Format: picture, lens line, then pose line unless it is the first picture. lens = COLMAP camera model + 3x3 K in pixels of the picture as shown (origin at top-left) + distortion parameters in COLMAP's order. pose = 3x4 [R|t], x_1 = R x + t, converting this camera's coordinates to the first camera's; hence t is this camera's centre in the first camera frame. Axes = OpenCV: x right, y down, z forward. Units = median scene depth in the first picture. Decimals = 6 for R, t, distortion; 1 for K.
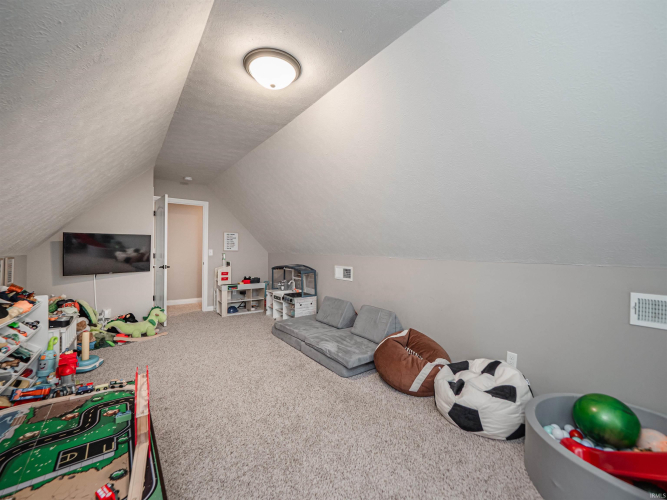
lens RADIAL K [[296.6, 0, 344.0], [0, 296.6, 247.7], [0, 0, 1]] dist [-0.009378, -0.000066]
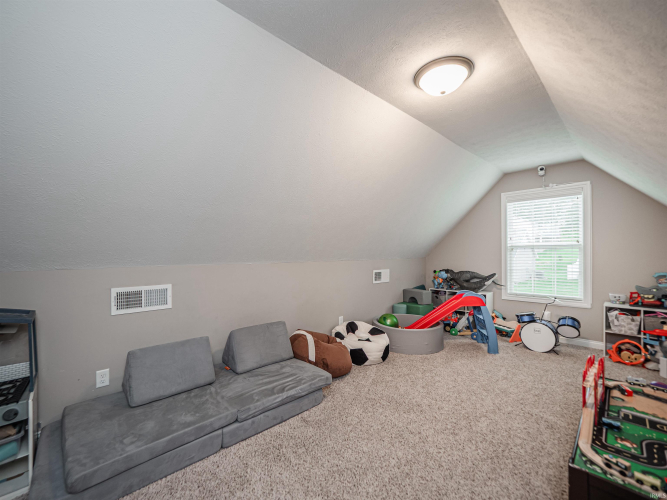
lens RADIAL K [[267.4, 0, 333.5], [0, 267.4, 250.0], [0, 0, 1]] dist [0.008866, -0.000249]
pose [[-0.103980, -0.003674, 0.994573, -1.172057], [0.001924, 0.999991, 0.003895, -0.020364], [-0.994578, 0.002318, -0.103972, 1.521802]]
